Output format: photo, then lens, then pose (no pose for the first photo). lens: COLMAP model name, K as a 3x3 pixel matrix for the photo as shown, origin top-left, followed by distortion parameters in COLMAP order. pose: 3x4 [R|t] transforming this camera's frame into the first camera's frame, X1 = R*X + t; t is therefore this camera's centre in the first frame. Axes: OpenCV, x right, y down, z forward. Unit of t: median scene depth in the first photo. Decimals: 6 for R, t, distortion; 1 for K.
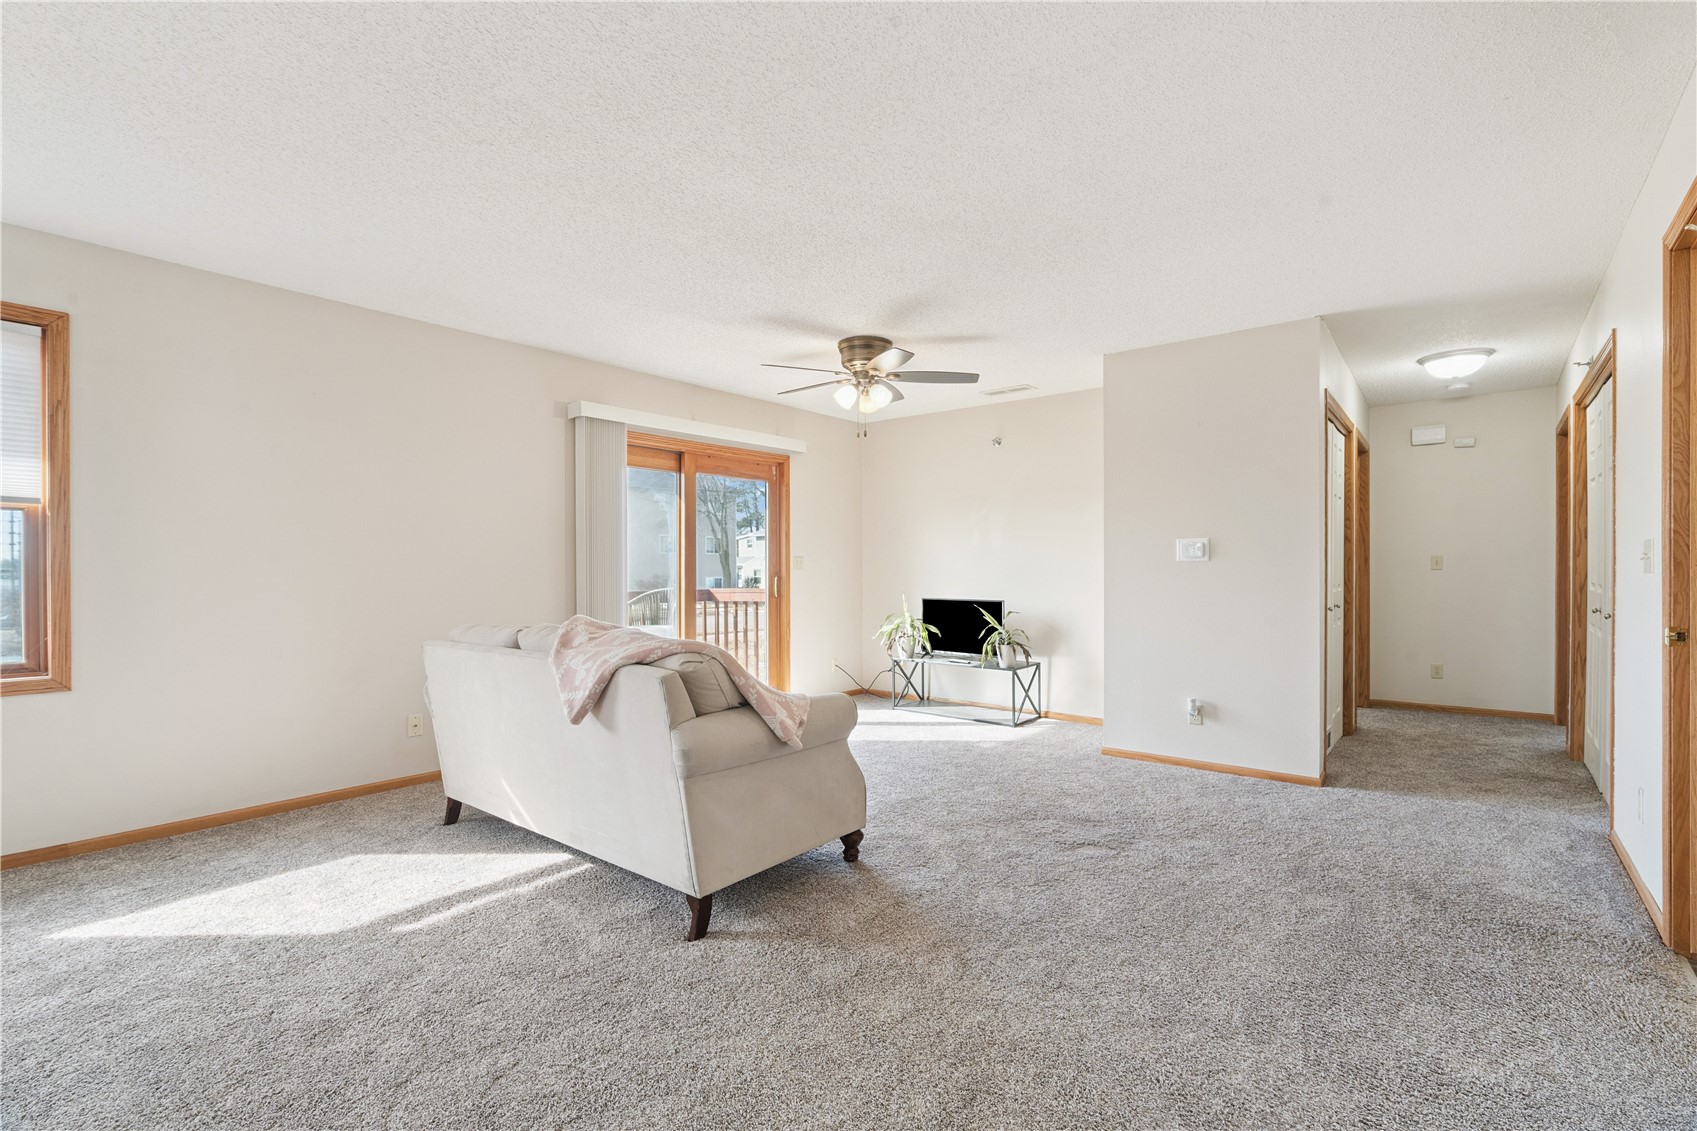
lens RADIAL K [[765.4, 0, 851.0], [0, 765.4, 571.3], [0, 0, 1]] dist [-0.000020, -0.000110]
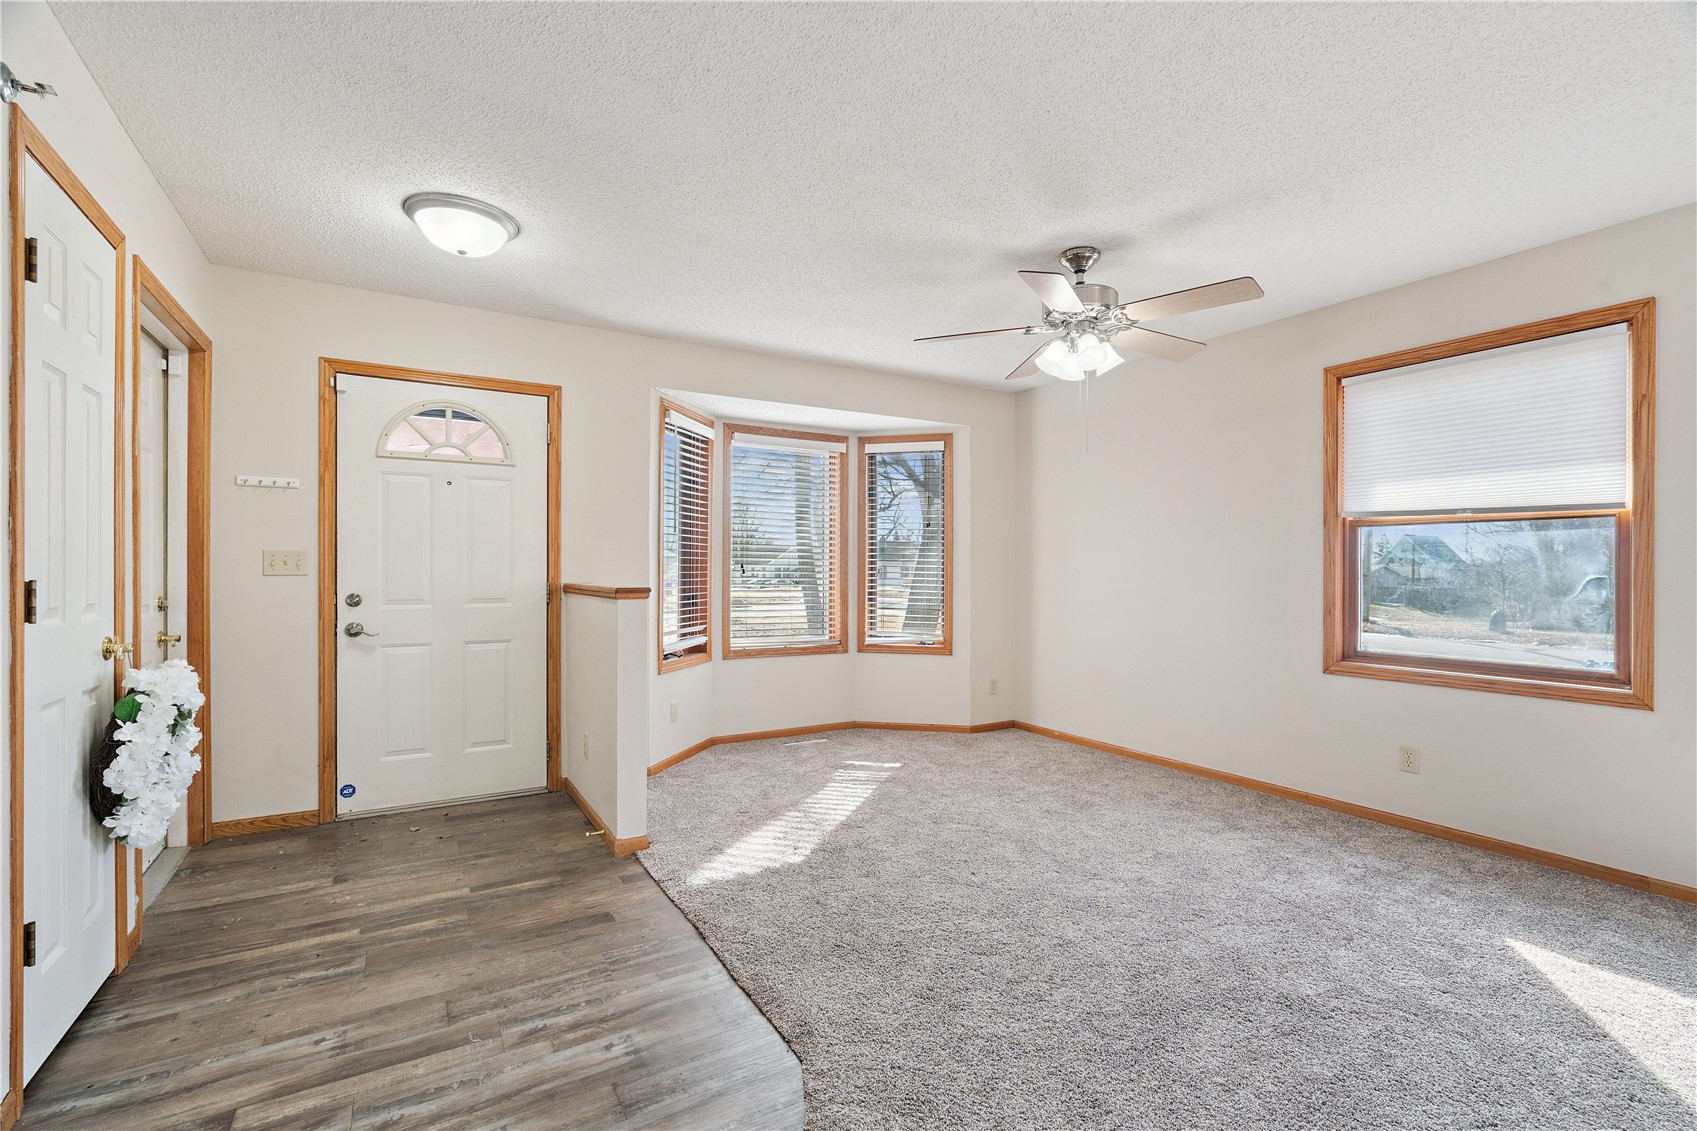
lens RADIAL K [[757.2, 0, 854.9], [0, 757.2, 582.5], [0, 0, 1]] dist [0.000503, 0.000891]
pose [[-0.334222, 0.016944, -0.942342, 0.105999], [-0.006240, 0.999777, 0.020190, -0.006767], [0.942474, 0.012628, -0.334041, 0.293749]]
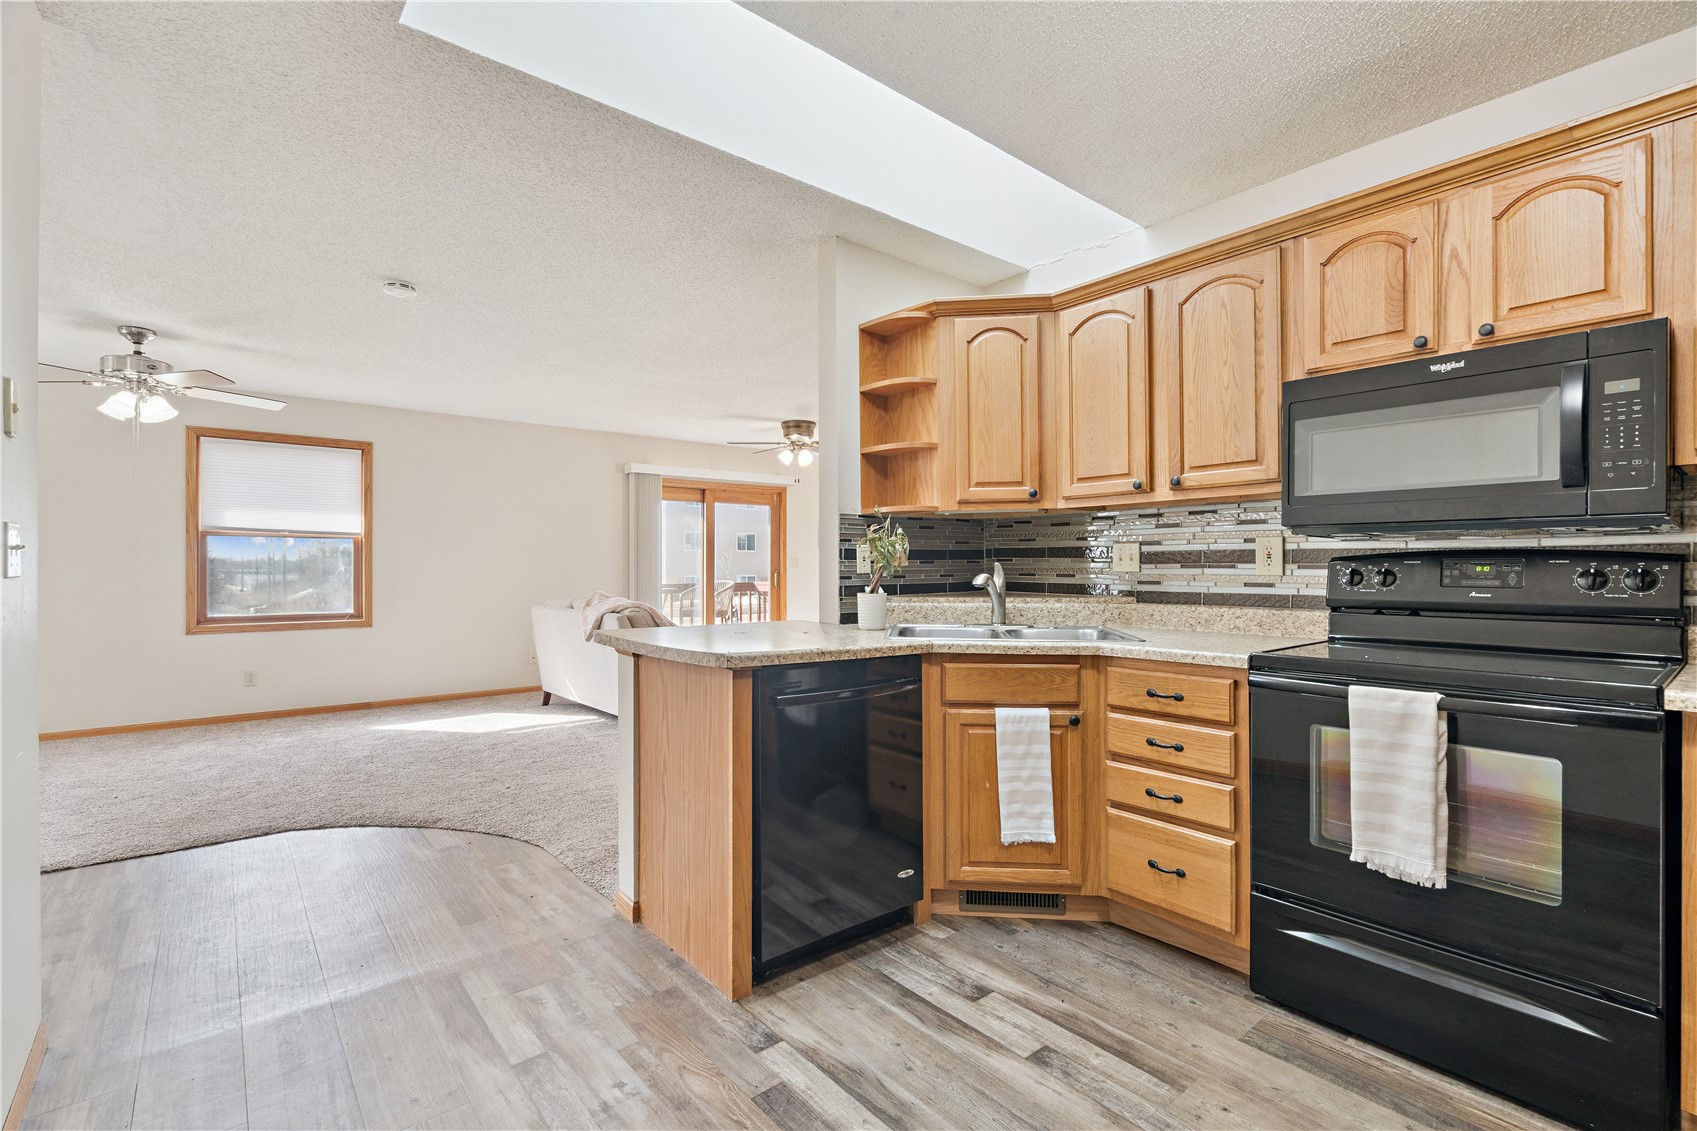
lens RADIAL K [[787.5, 0, 848.5], [0, 787.5, 565.5], [0, 0, 1]] dist [0.002347, 0.000528]
pose [[0.981374, 0.001831, -0.192096, 0.450839], [-0.002613, 0.999989, -0.003820, -0.001852], [0.192087, 0.004251, 0.981369, -0.587082]]
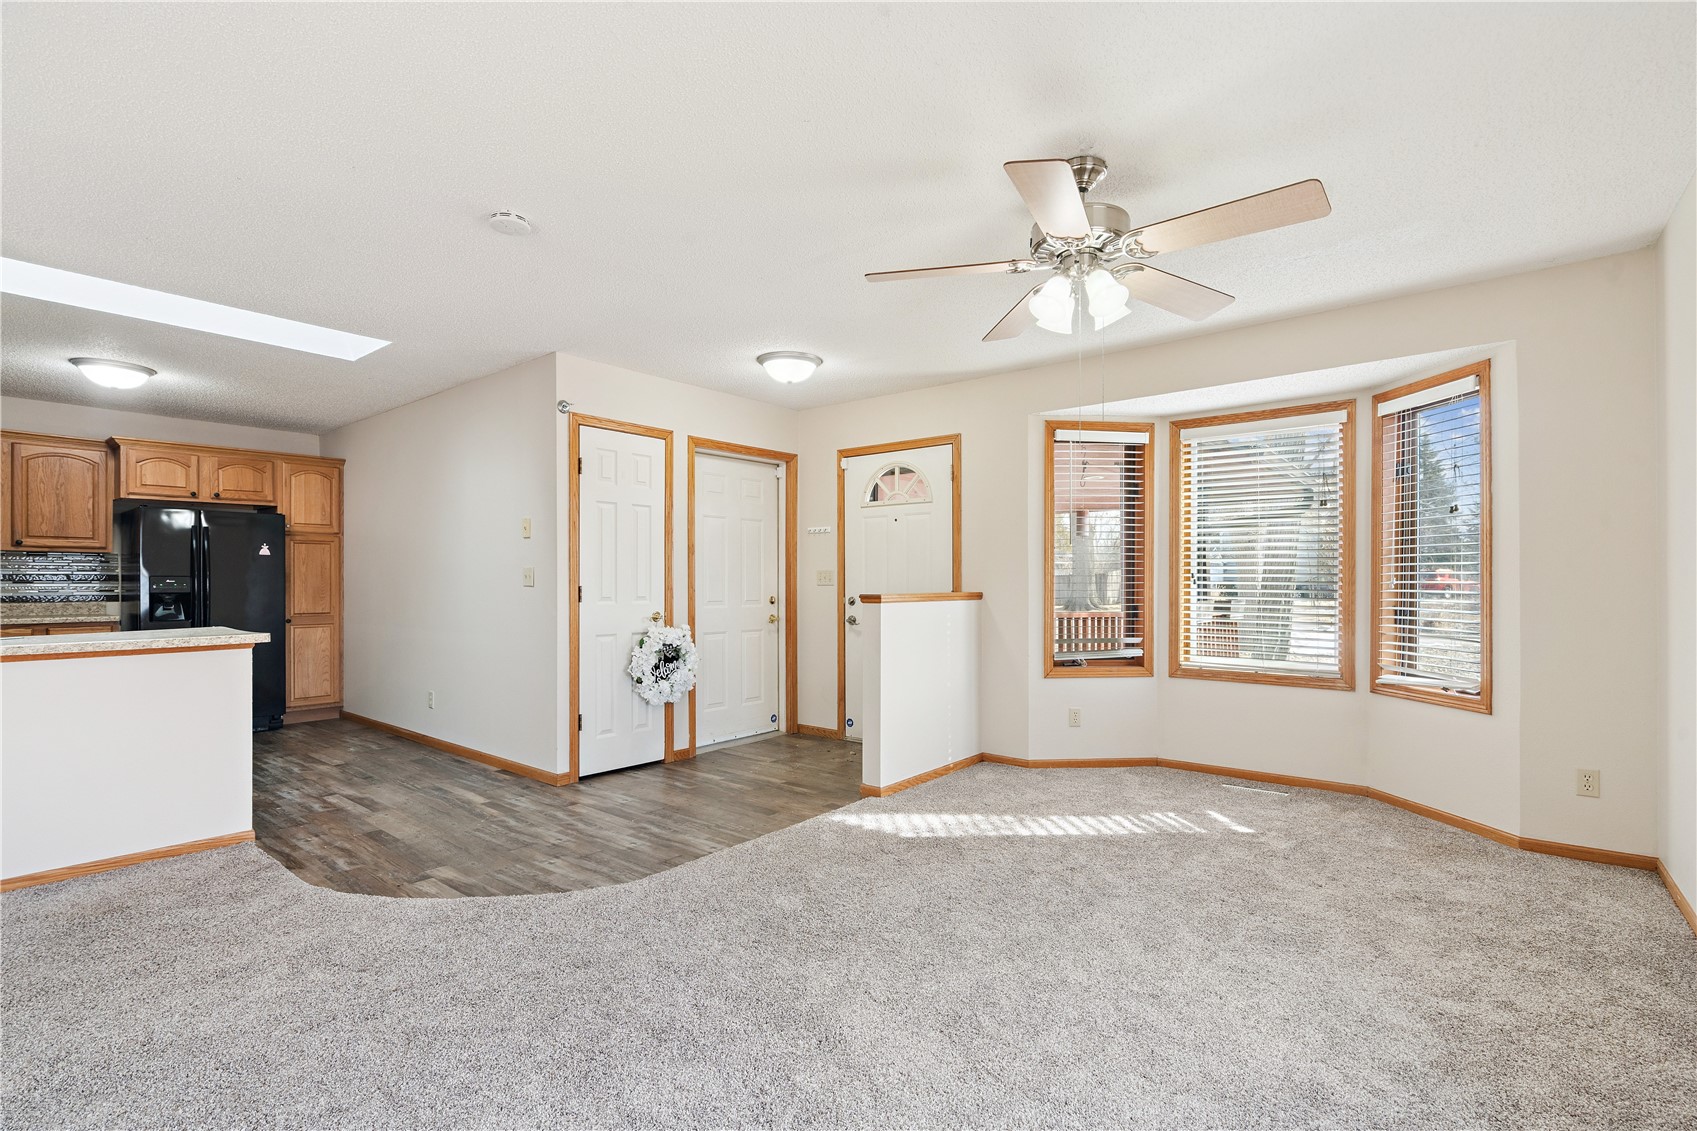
lens RADIAL K [[812.1, 0, 881.9], [0, 812.1, 587.4], [0, 0, 1]] dist [-0.001432, 0.000292]
pose [[-0.999903, 0.005415, -0.012808, -0.525936], [0.005266, 0.999918, 0.011634, -0.006527], [0.012870, 0.011566, -0.999850, 0.890807]]
